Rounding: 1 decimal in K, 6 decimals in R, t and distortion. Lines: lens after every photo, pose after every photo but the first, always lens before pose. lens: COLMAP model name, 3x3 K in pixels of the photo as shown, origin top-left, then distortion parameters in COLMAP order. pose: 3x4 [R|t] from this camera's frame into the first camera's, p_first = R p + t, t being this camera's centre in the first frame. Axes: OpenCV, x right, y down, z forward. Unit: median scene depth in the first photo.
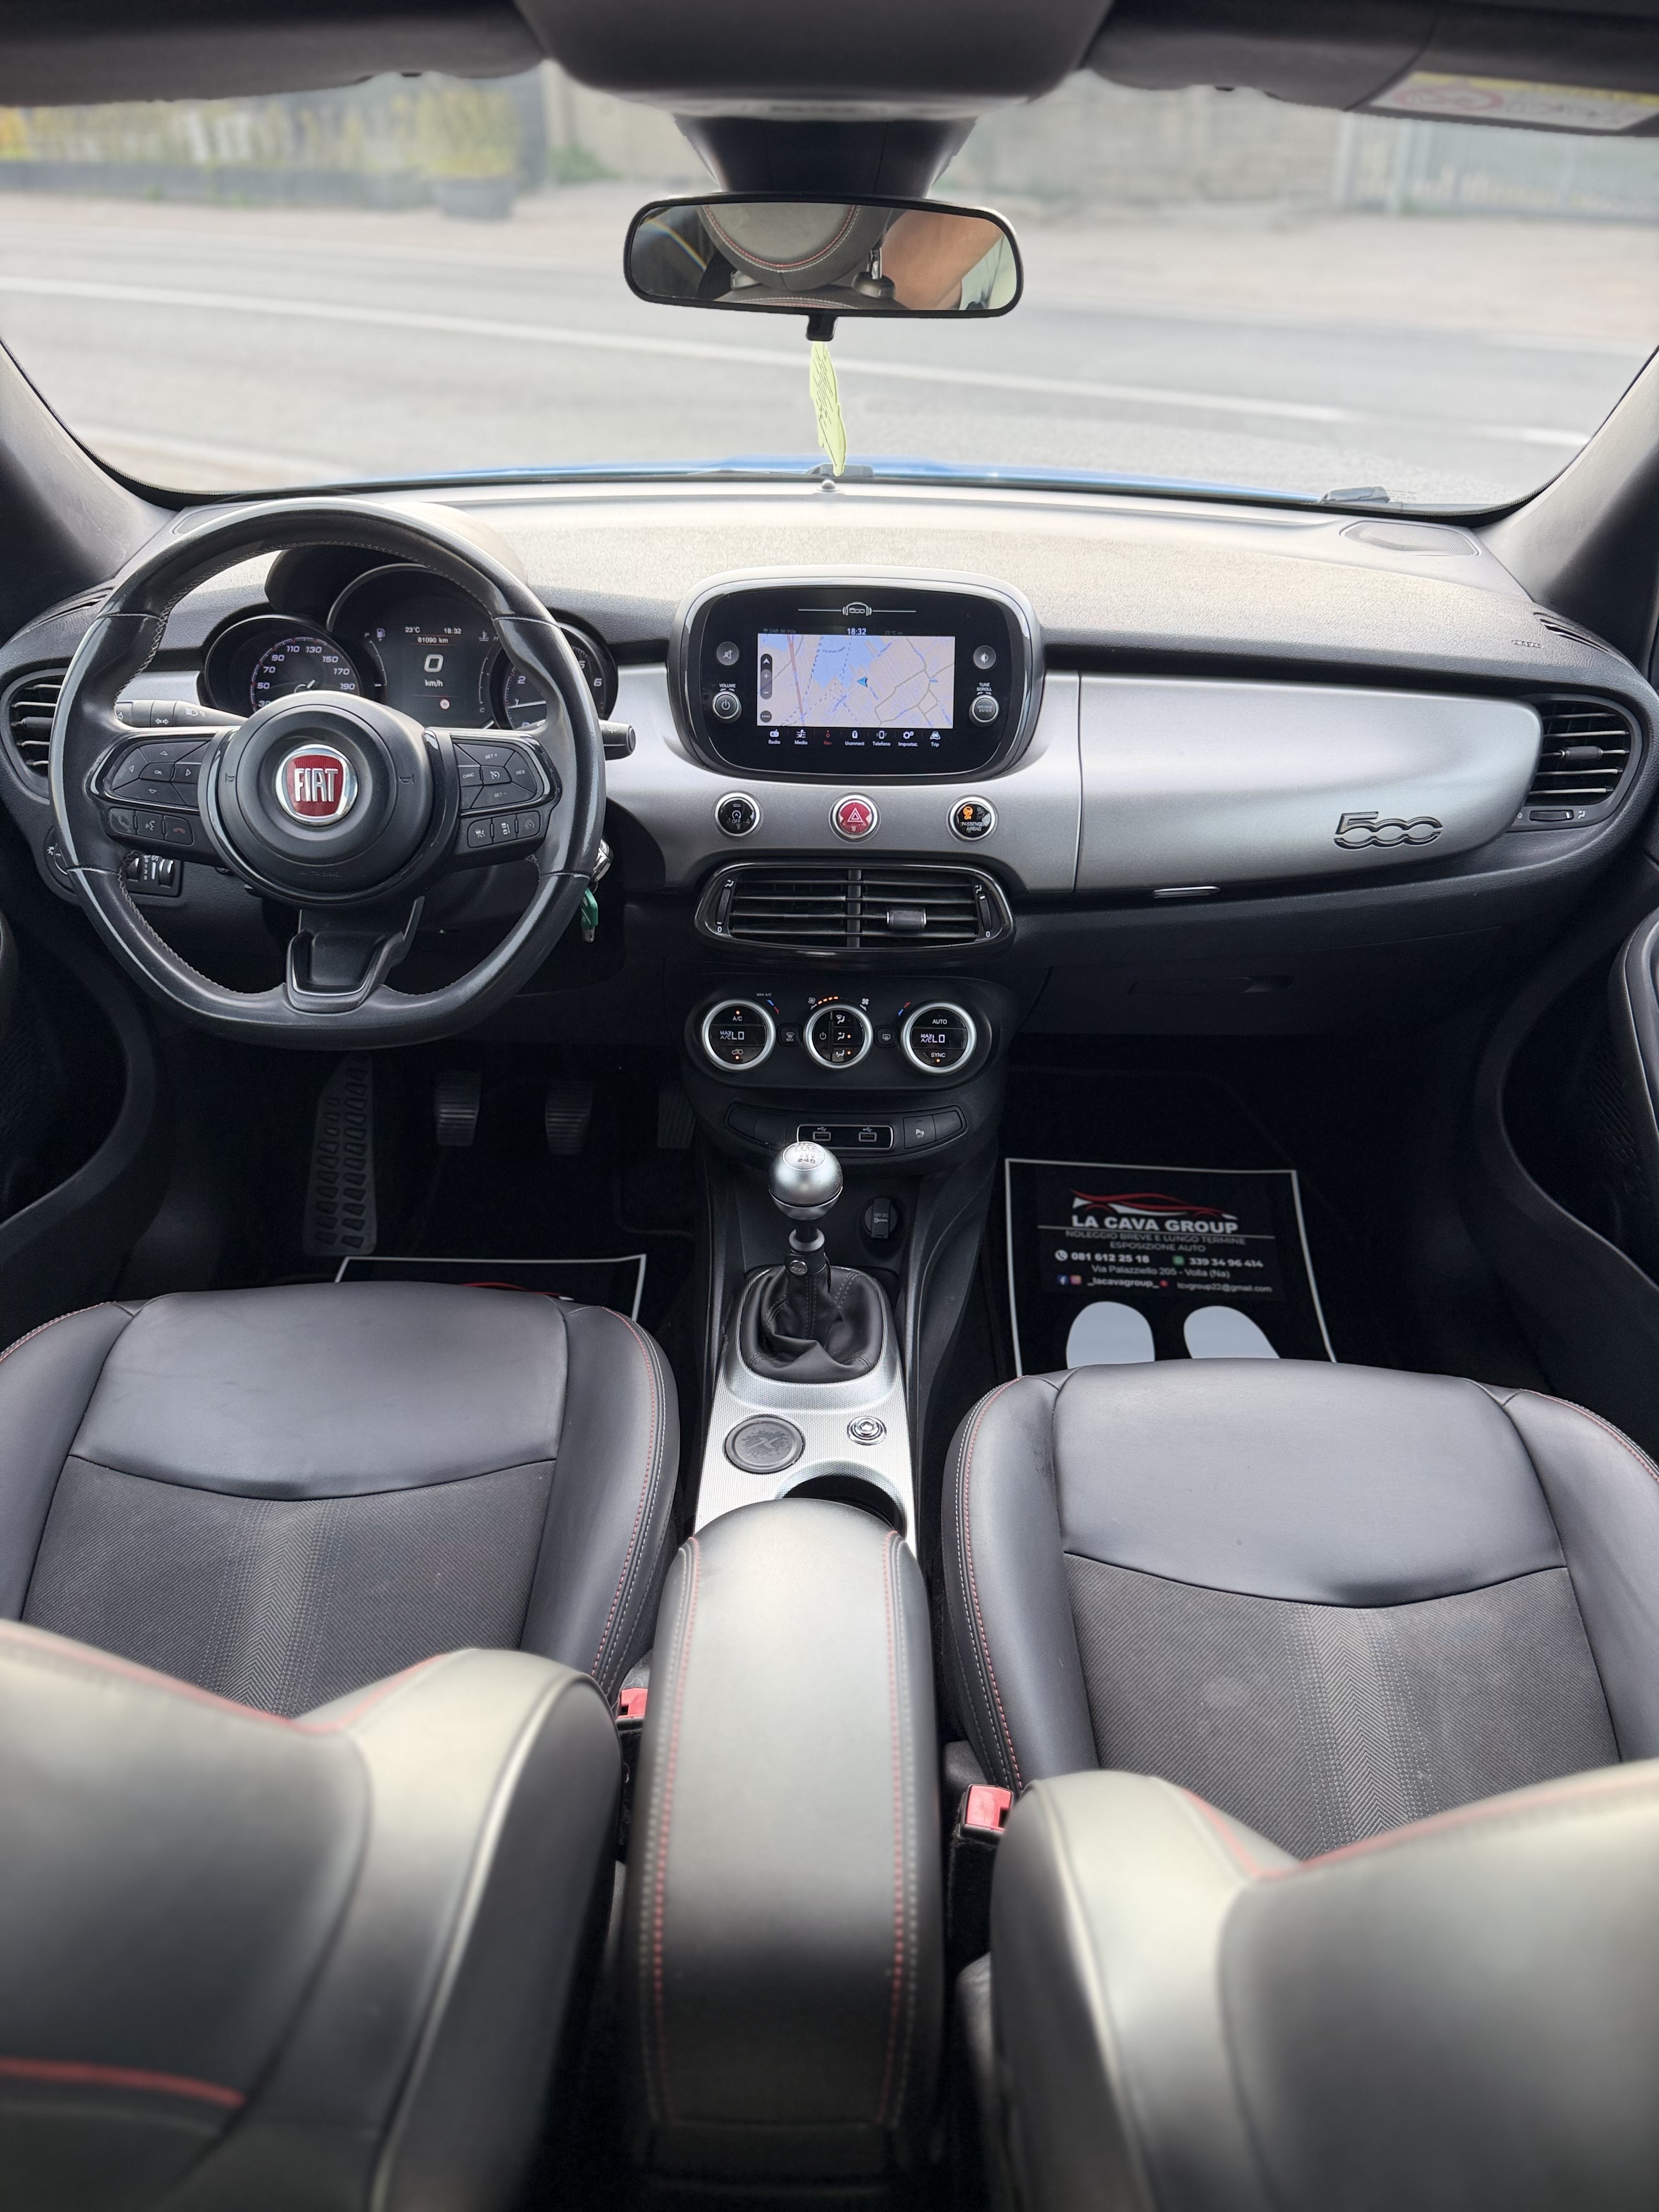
lens RADIAL K [[1548.4, 0, 850.0], [0, 1548.4, 1151.9], [0, 0, 1]] dist [0.001799, 0.001135]
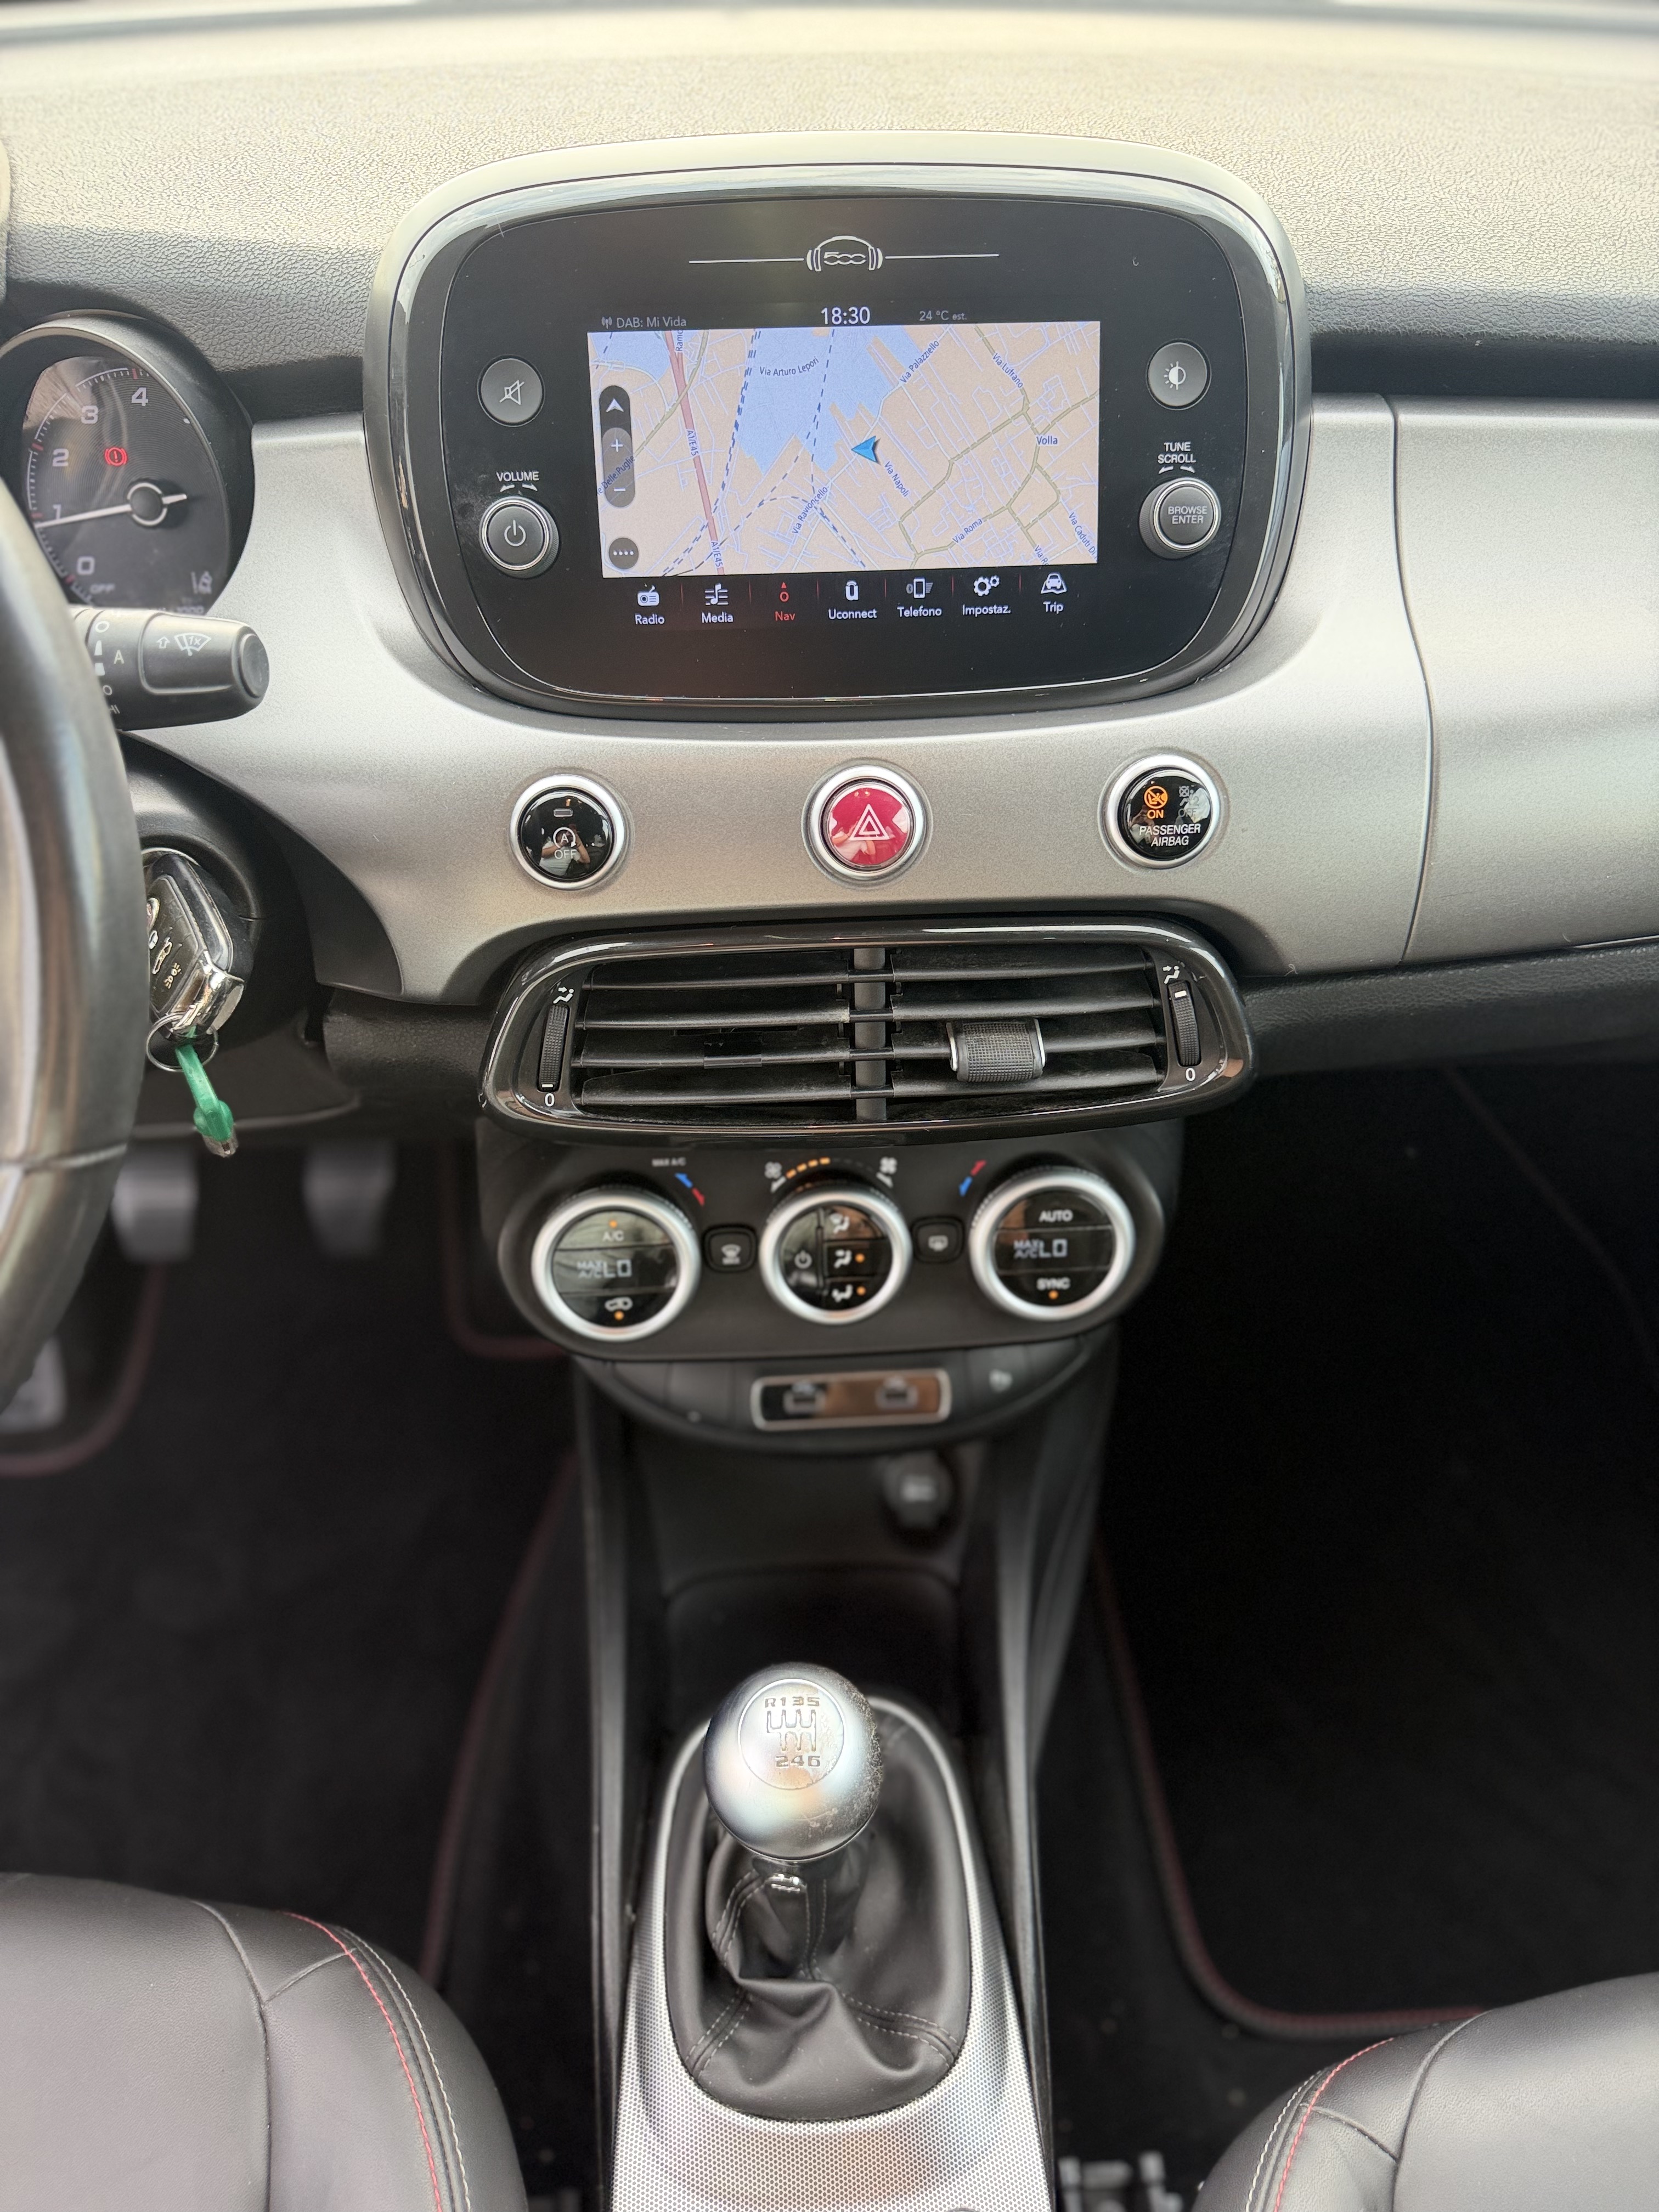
lens RADIAL K [[1562.0, 0, 829.5], [0, 1562.0, 1106.0], [0, 0, 1]] dist [0.005929, -0.089567]
pose [[0.998220, -0.053181, 0.027002, -0.020375], [0.047380, 0.982046, 0.182593, -0.213676], [-0.036228, -0.180989, 0.982818, 0.585197]]
